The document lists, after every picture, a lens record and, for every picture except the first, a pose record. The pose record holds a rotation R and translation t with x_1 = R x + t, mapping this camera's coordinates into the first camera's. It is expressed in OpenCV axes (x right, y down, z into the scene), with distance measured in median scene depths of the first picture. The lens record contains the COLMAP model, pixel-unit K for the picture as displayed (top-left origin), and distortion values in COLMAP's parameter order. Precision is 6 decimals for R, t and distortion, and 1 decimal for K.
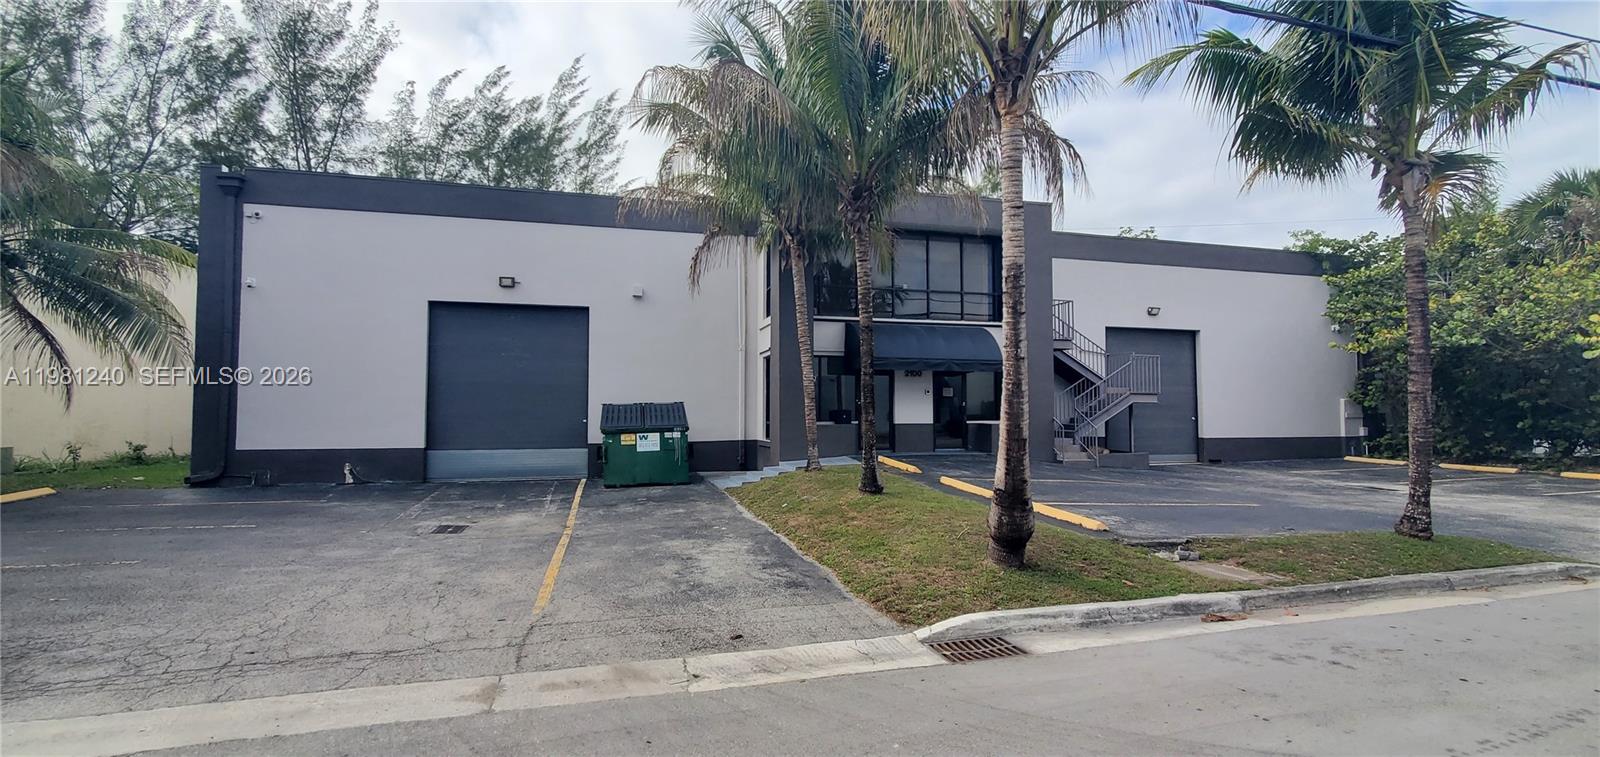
lens RADIAL K [[613.1, 0, 798.7], [0, 613.1, 369.3], [0, 0, 1]] dist [-0.000559, -0.000066]
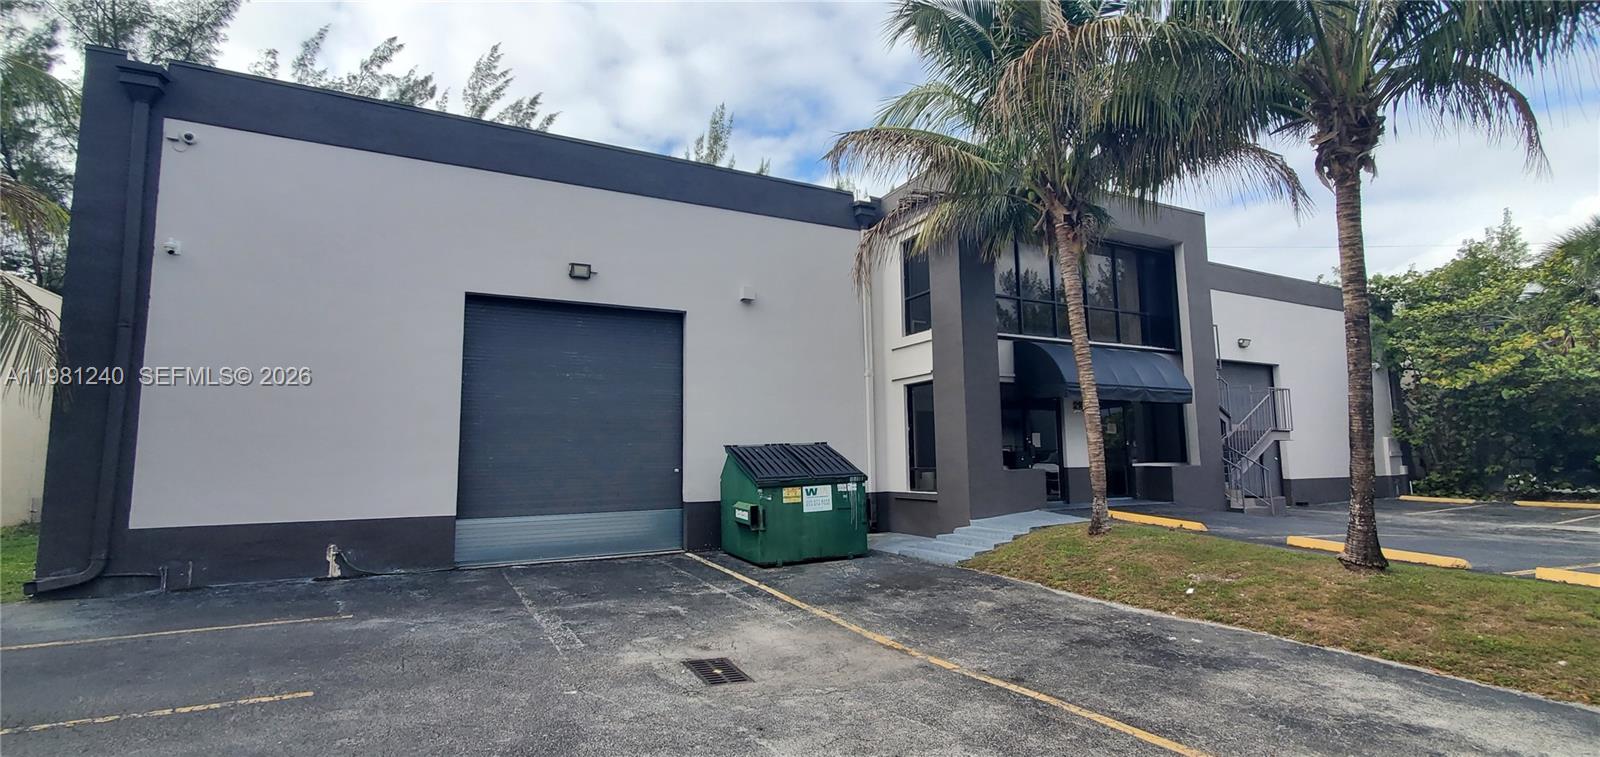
lens RADIAL K [[638.7, 0, 800.0], [0, 638.7, 378.5], [0, 0, 1]] dist [0.001765, 0.000594]
pose [[0.982543, 0.011269, 0.185691, -0.378473], [-0.000753, 0.998396, -0.056609, 0.021231], [-0.186032, 0.055481, 0.980976, 0.258586]]
